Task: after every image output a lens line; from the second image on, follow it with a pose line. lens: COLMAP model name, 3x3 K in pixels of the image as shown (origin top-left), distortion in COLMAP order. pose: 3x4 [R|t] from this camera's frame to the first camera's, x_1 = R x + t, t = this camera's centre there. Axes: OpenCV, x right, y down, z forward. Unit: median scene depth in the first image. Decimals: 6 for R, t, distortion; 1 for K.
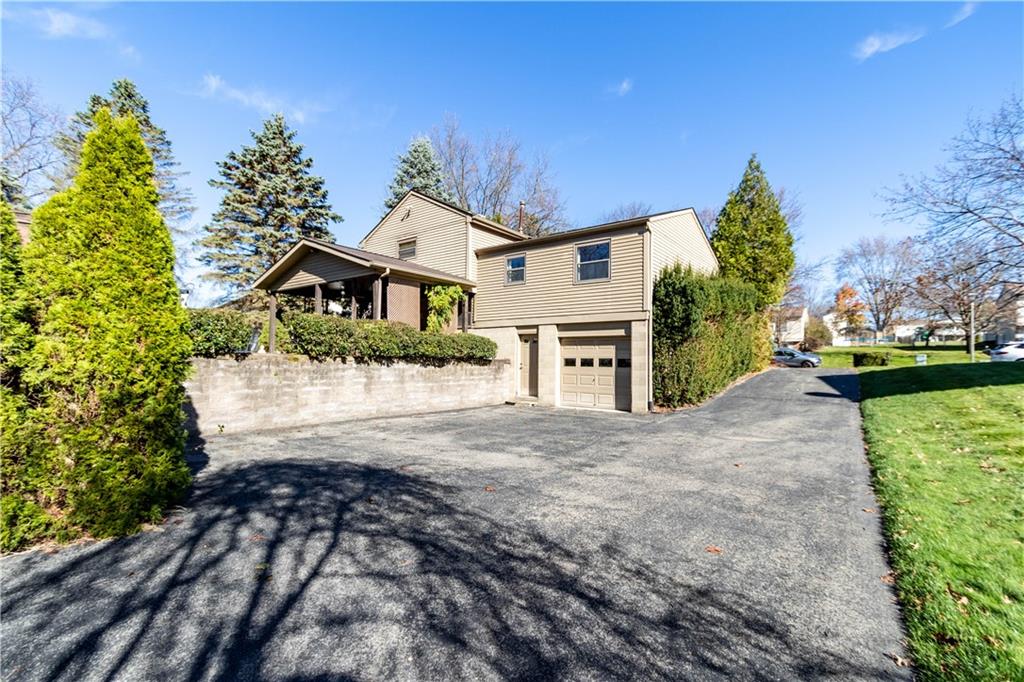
lens RADIAL K [[456.3, 0, 512.7], [0, 456.3, 341.8], [0, 0, 1]] dist [0.000130, 0.000007]
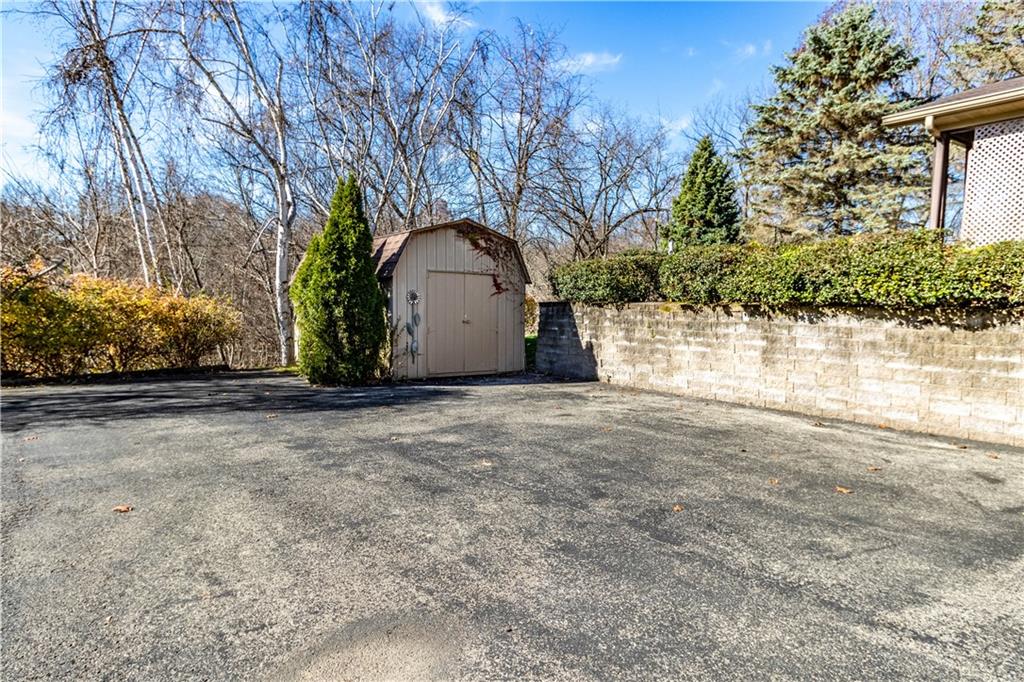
lens RADIAL K [[680.2, 0, 511.5], [0, 680.2, 340.5], [0, 0, 1]] dist [0.002740, 0.000570]
pose [[-0.324516, 0.032522, -0.945321, 0.669045], [0.022860, 0.999386, 0.026534, 0.050785], [0.945604, -0.012999, -0.325060, 1.029730]]
